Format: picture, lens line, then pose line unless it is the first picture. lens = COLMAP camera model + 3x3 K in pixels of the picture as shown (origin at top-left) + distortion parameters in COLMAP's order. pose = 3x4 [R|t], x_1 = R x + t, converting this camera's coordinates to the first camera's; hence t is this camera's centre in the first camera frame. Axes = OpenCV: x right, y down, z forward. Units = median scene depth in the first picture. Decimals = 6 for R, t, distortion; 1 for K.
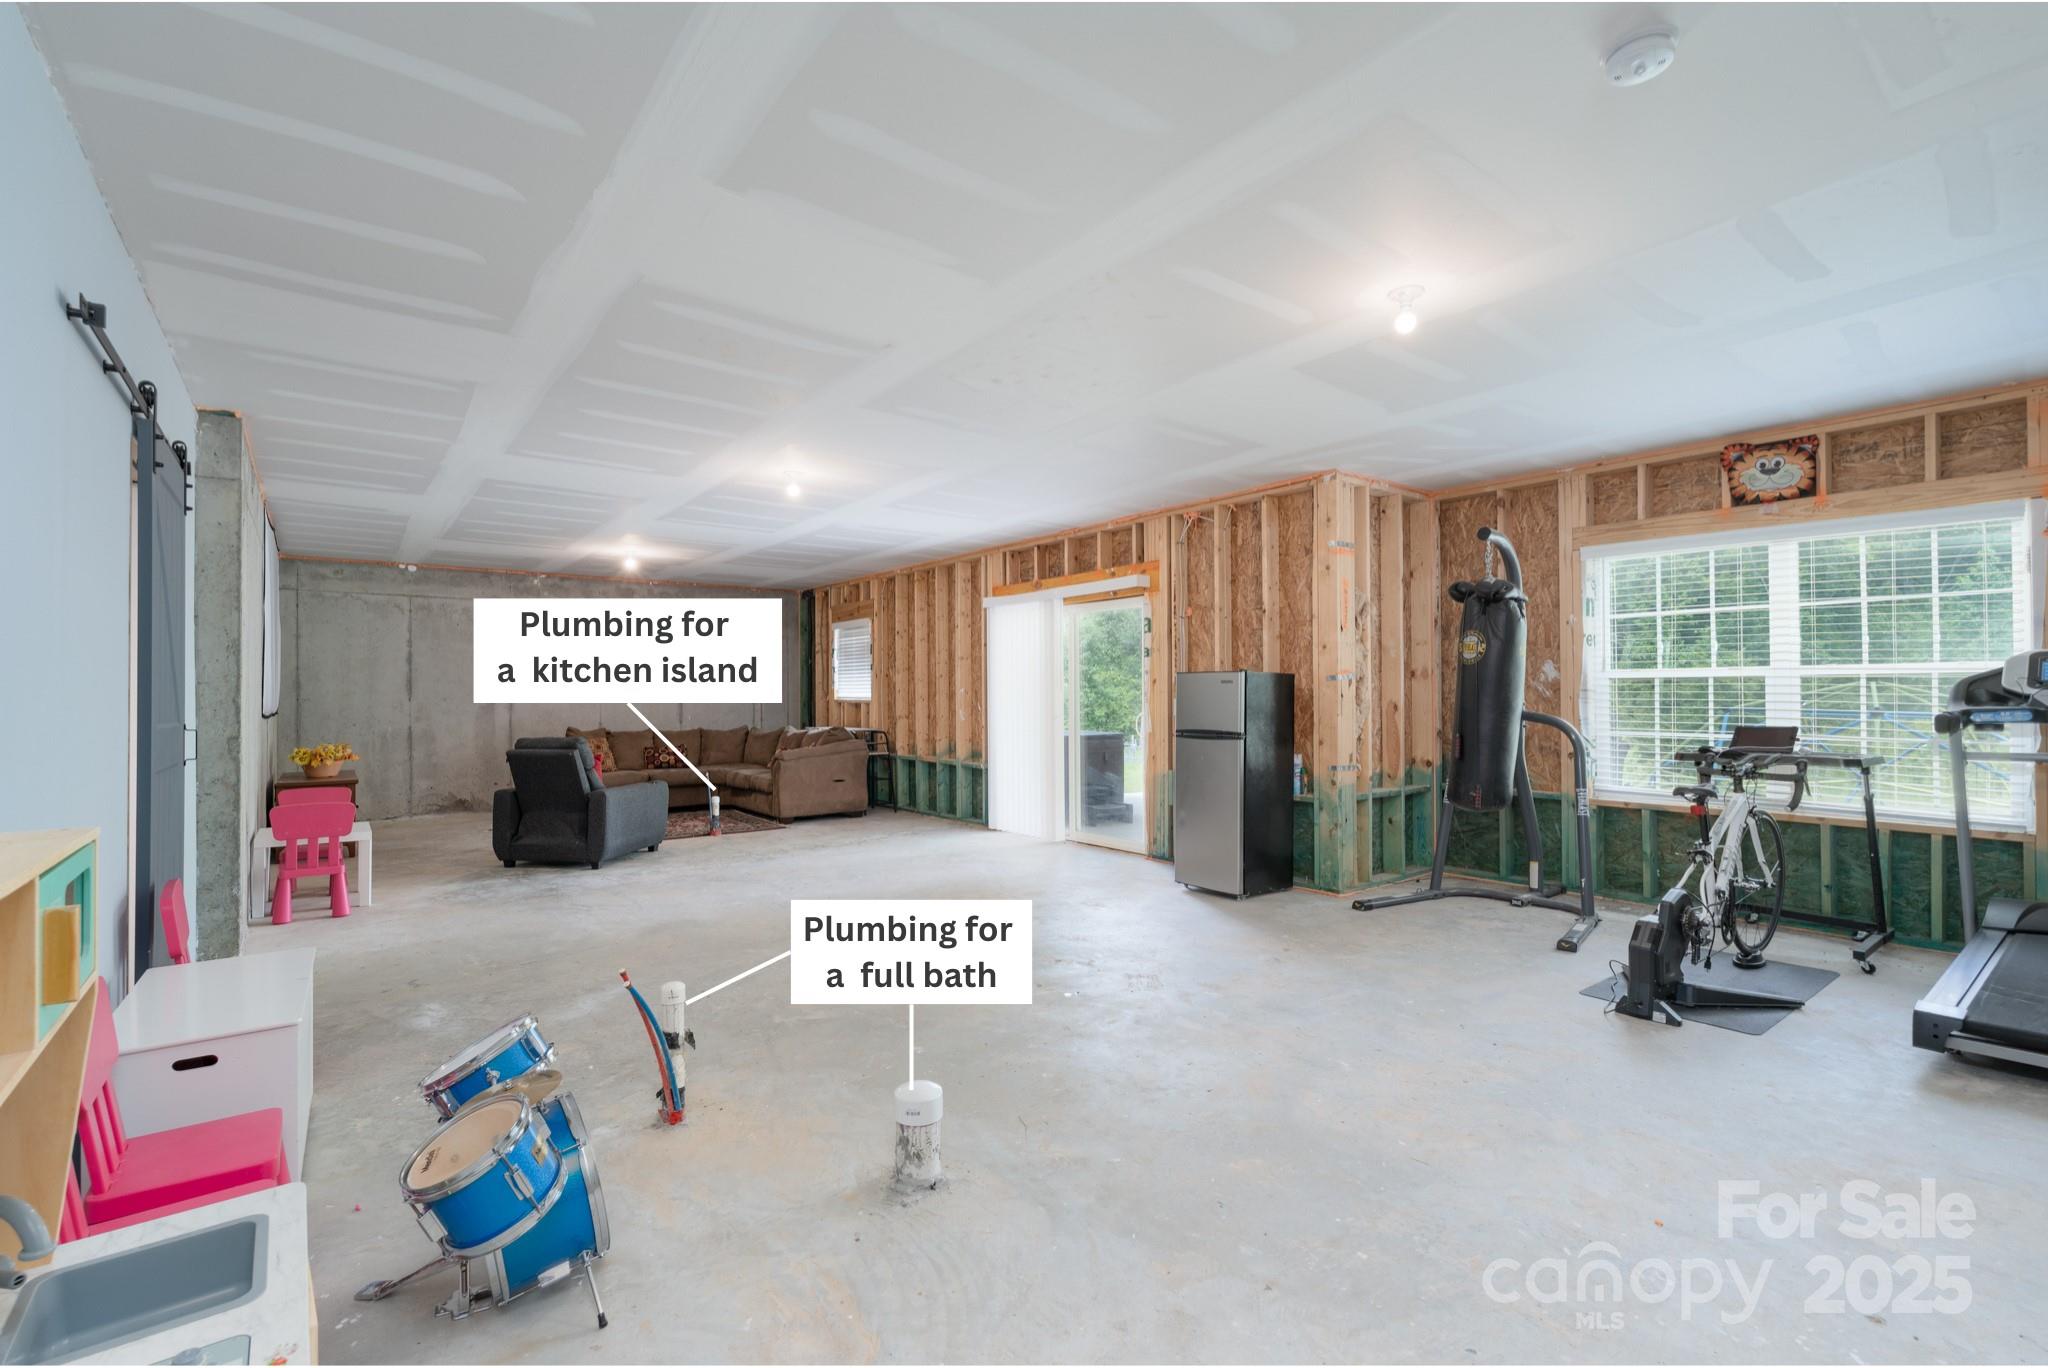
lens RADIAL K [[911.7, 0, 1016.9], [0, 911.7, 687.2], [0, 0, 1]] dist [0.003592, 0.000321]
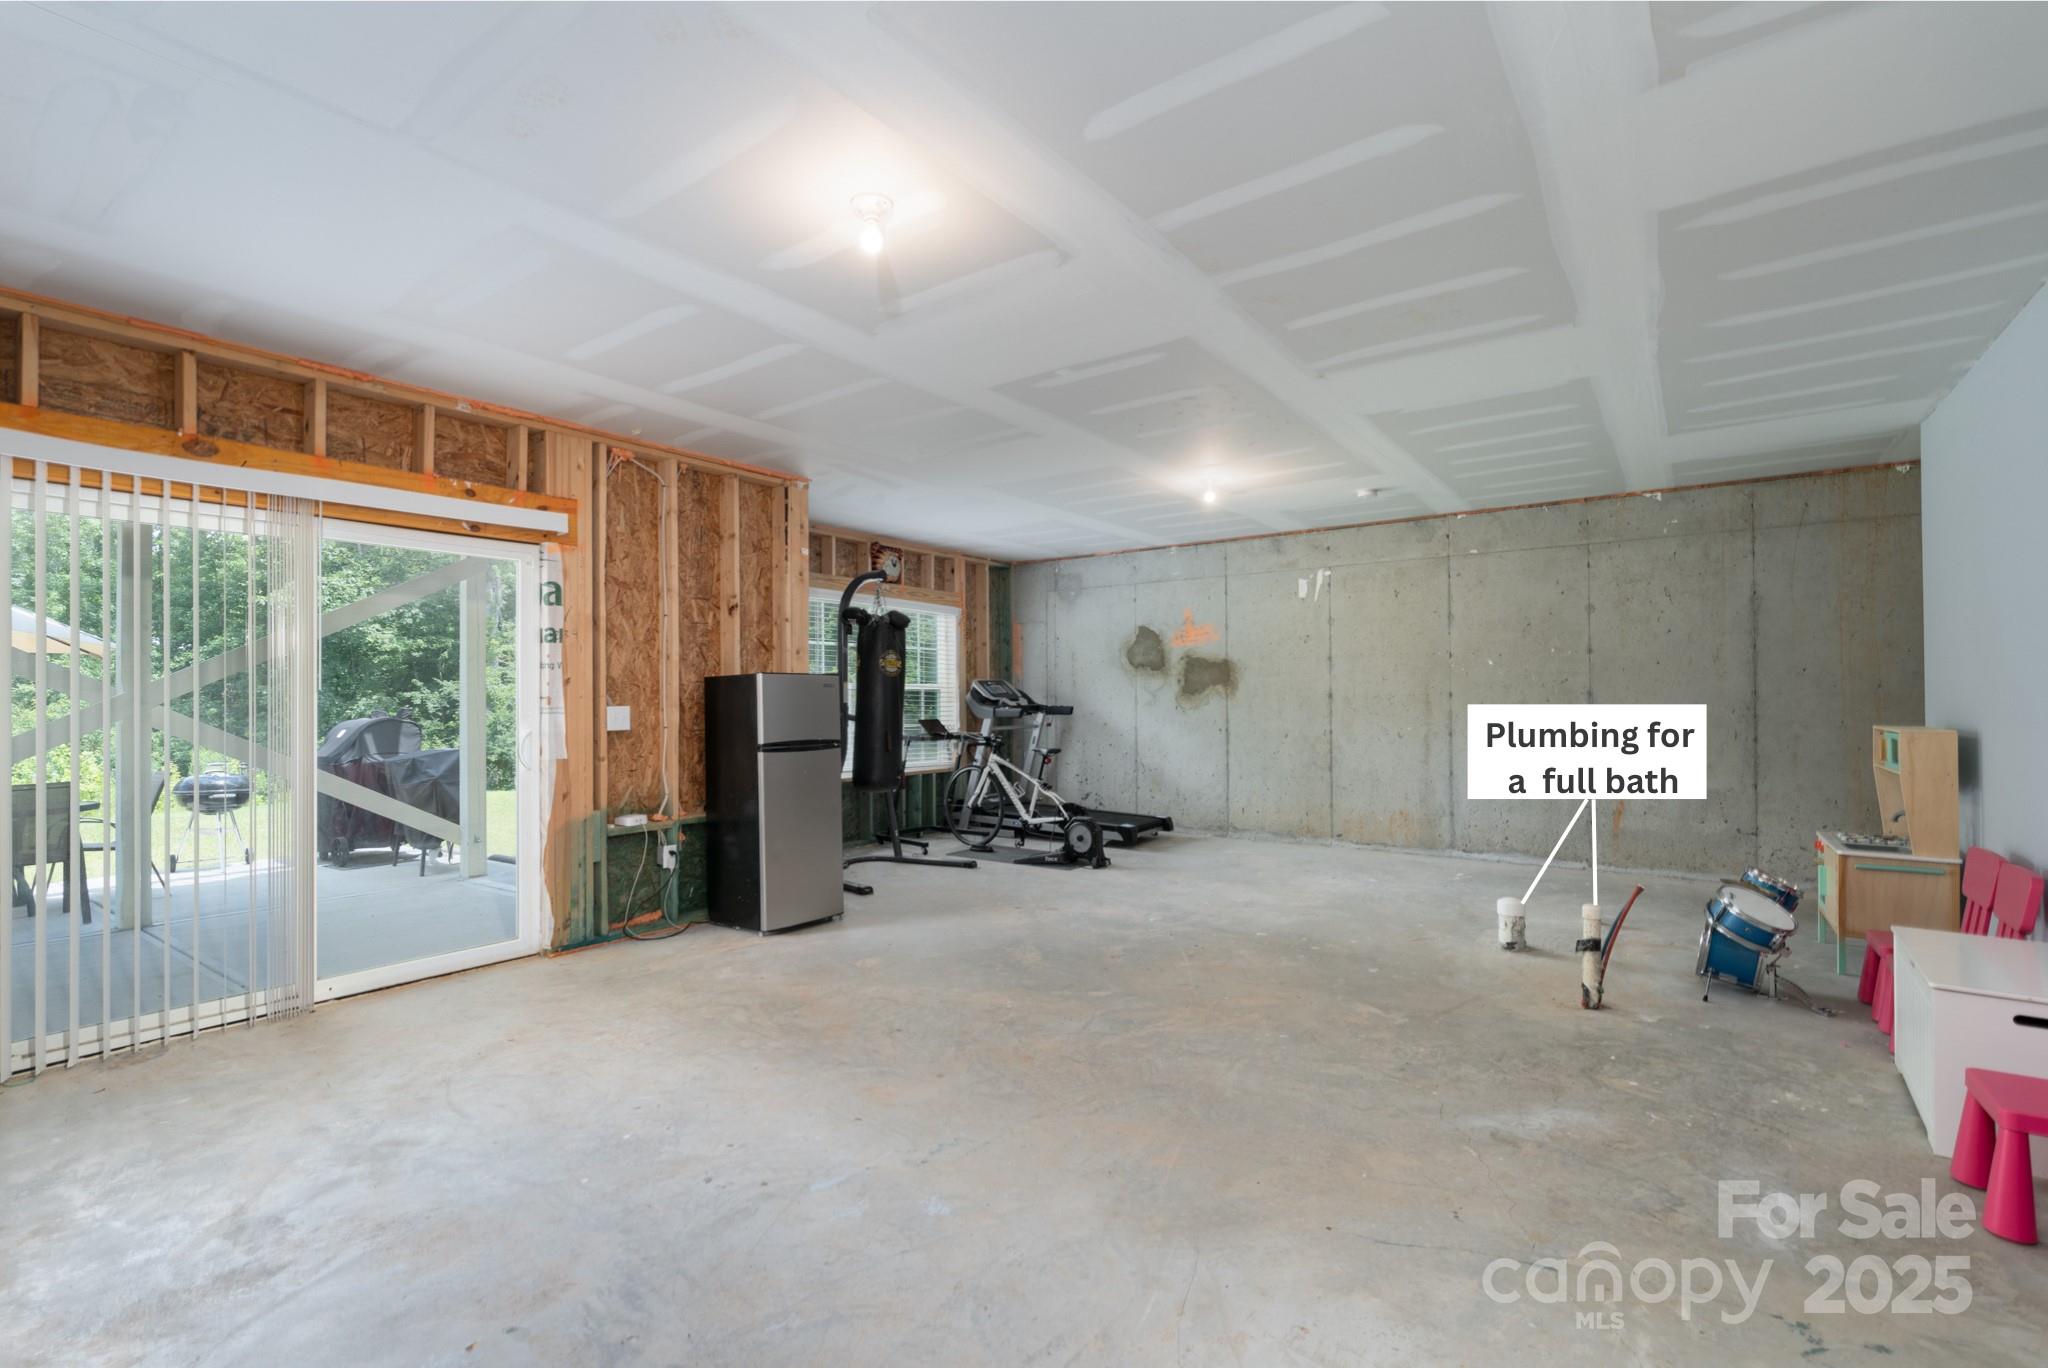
lens RADIAL K [[911.7, 0, 1016.6], [0, 911.7, 687.2], [0, 0, 1]] dist [0.003592, 0.000321]
pose [[-0.275854, 0.011580, 0.961130, -0.630319], [-0.001163, 0.999923, -0.012381, 0.006721], [-0.961199, -0.004534, -0.275819, 0.955201]]
